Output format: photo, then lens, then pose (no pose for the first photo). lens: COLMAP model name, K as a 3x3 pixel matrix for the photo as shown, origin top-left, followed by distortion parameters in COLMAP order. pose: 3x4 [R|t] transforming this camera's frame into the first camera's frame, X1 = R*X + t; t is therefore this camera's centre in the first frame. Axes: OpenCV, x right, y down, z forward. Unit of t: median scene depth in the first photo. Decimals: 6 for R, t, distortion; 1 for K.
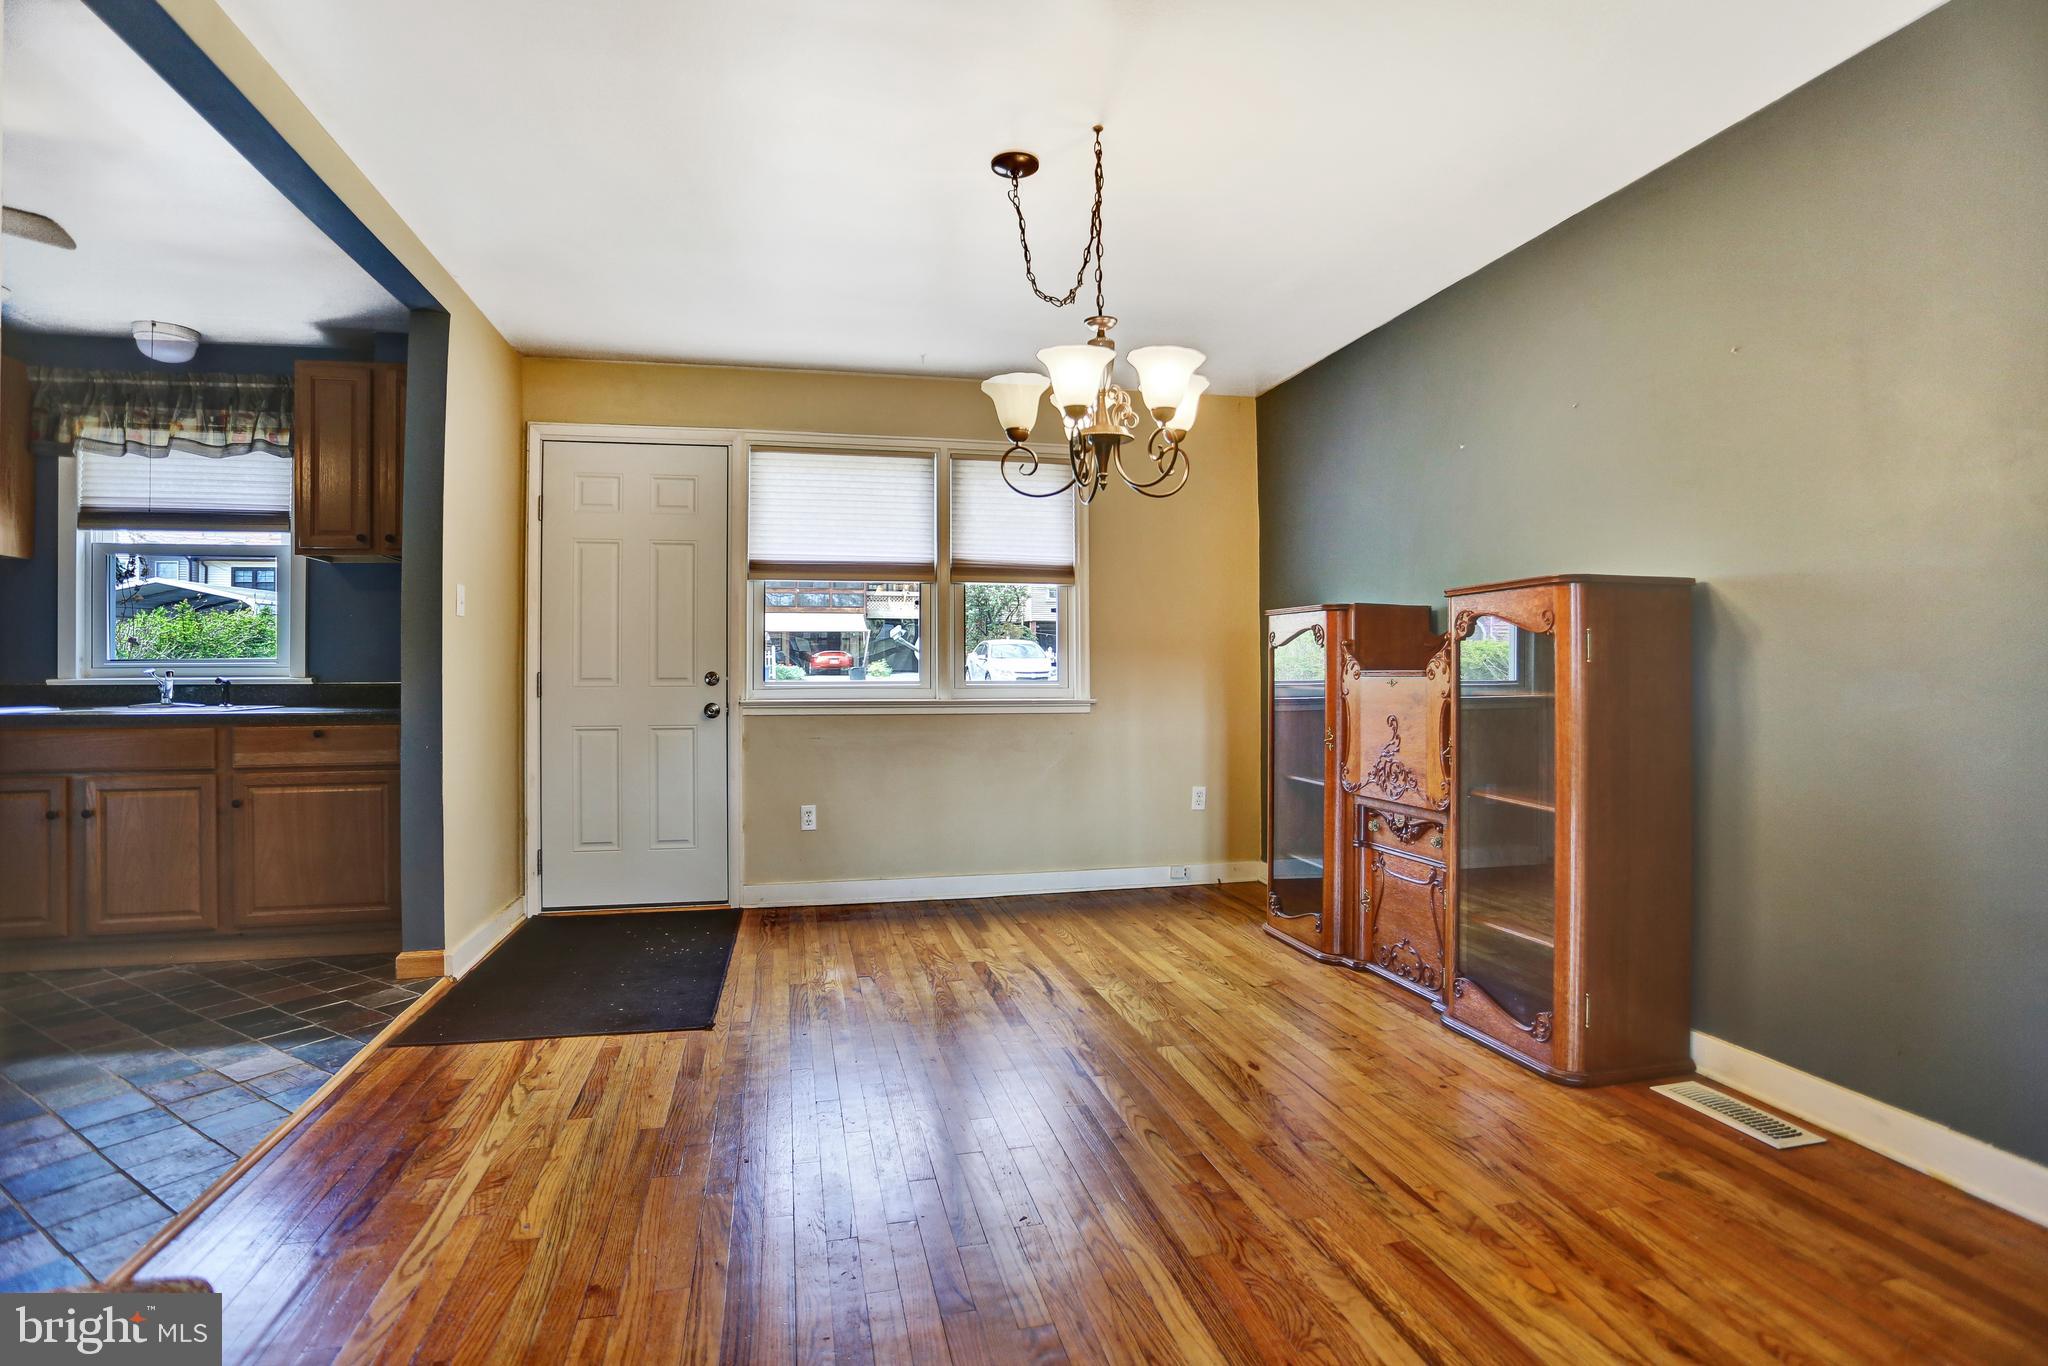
lens RADIAL K [[1010.1, 0, 1025.9], [0, 1010.1, 659.7], [0, 0, 1]] dist [-0.062159, 0.021244]
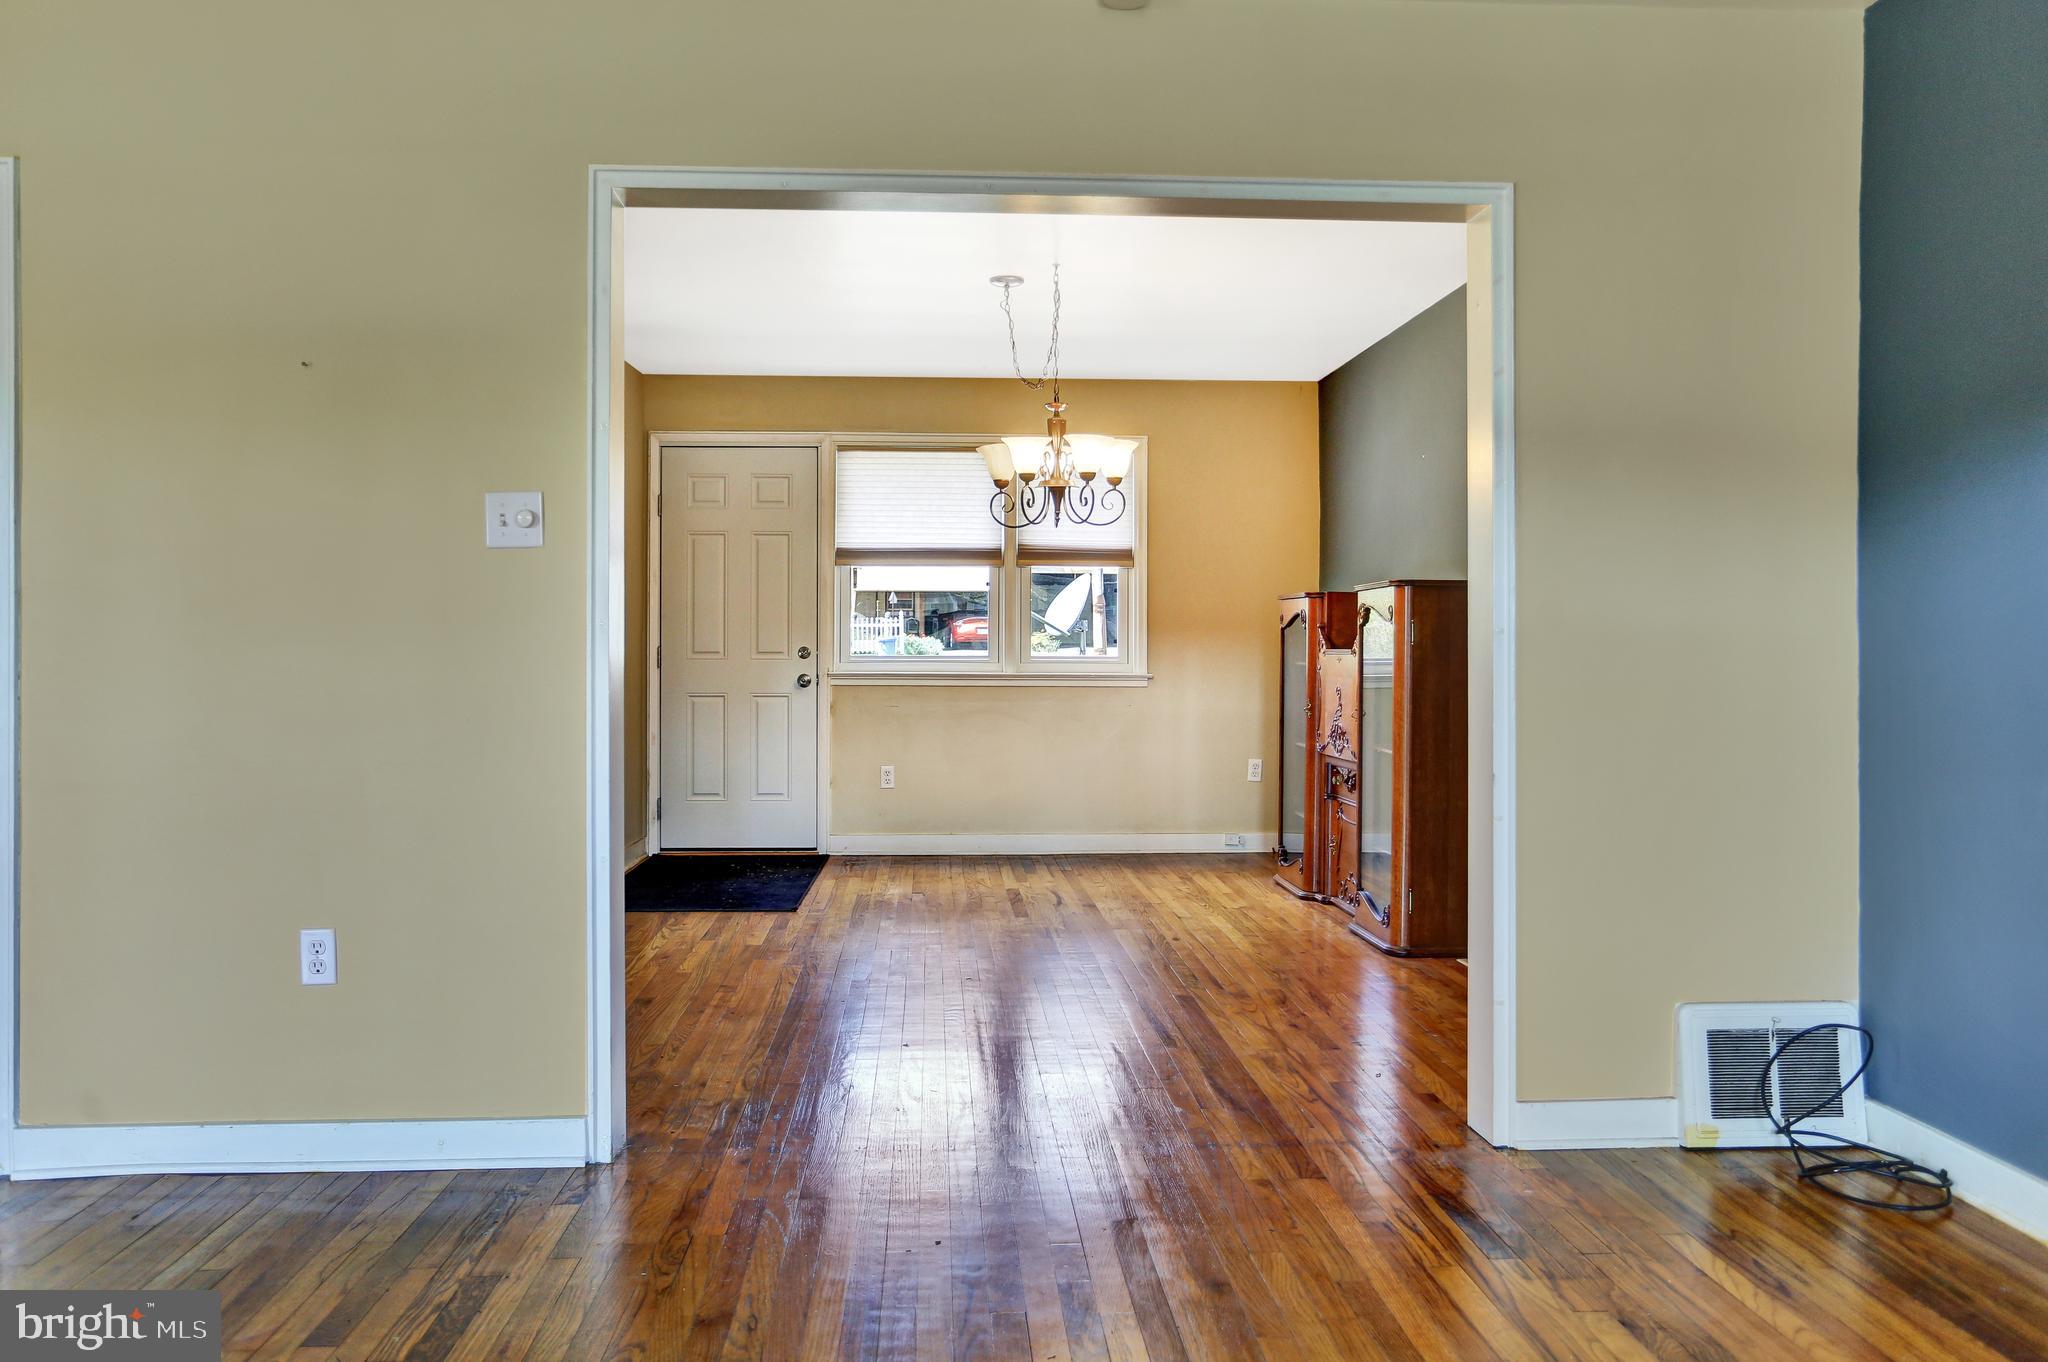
lens RADIAL K [[1421.5, 0, 1019.3], [0, 1421.5, 653.6], [0, 0, 1]] dist [-0.033689, 0.026775]
pose [[0.986067, 0.006420, -0.166225, 0.228226], [-0.003404, 0.999825, 0.018422, -0.012366], [0.166314, -0.017599, 0.985916, -0.638030]]
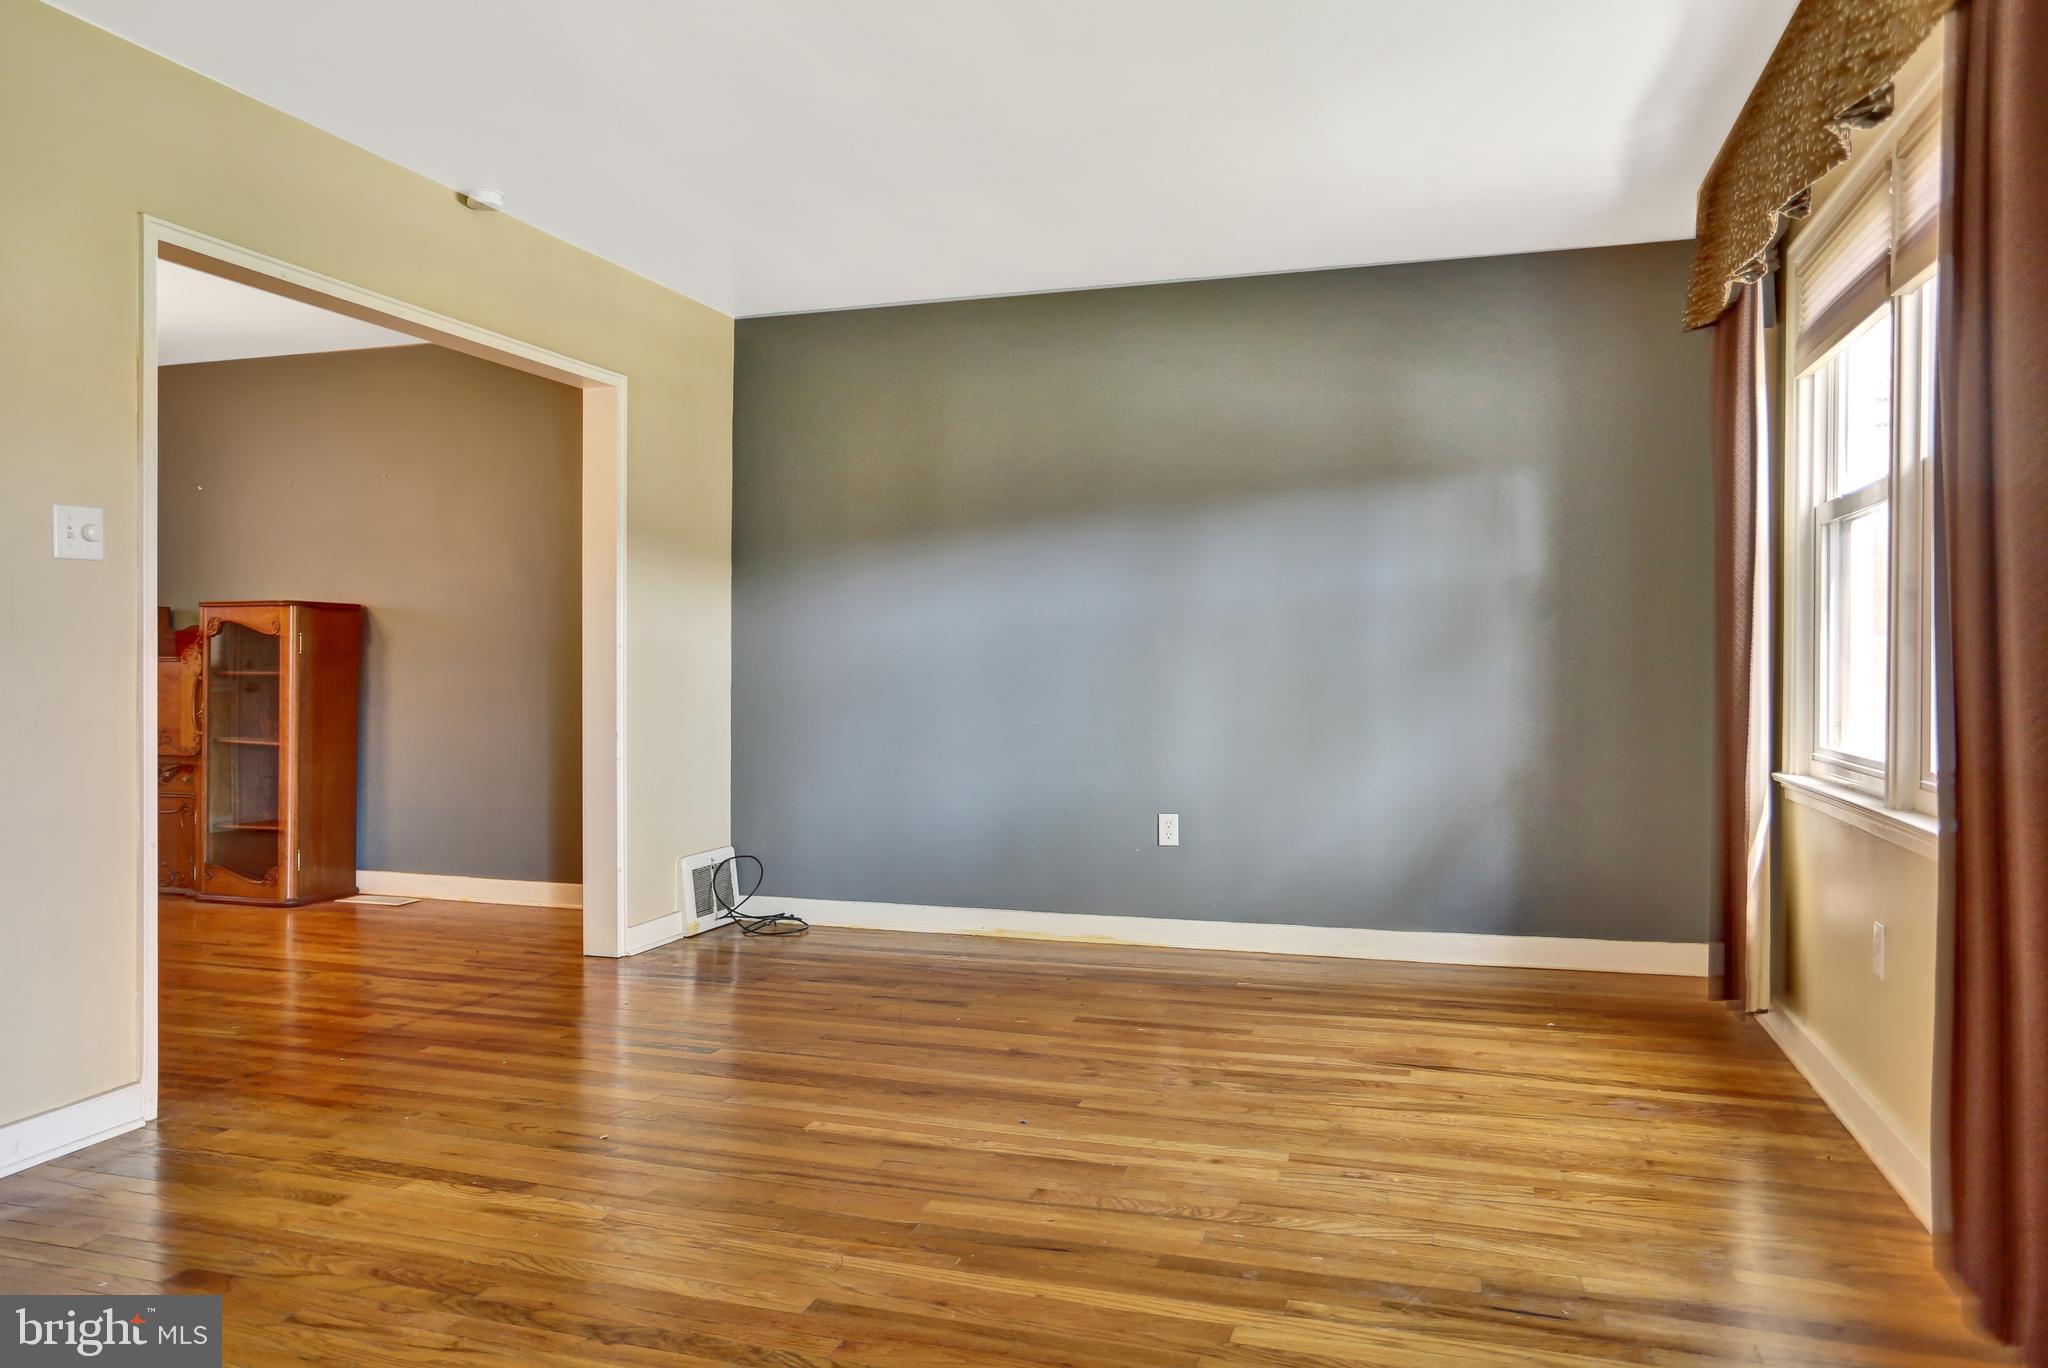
lens RADIAL K [[1421.5, 0, 958.0], [0, 1421.5, 669.0], [0, 0, 1]] dist [-0.033689, 0.026775]
pose [[0.531168, 0.000982, 0.847266, -0.553764], [-0.017446, 0.999800, 0.009778, -0.008978], [-0.847087, -0.019975, 0.531079, -0.773414]]
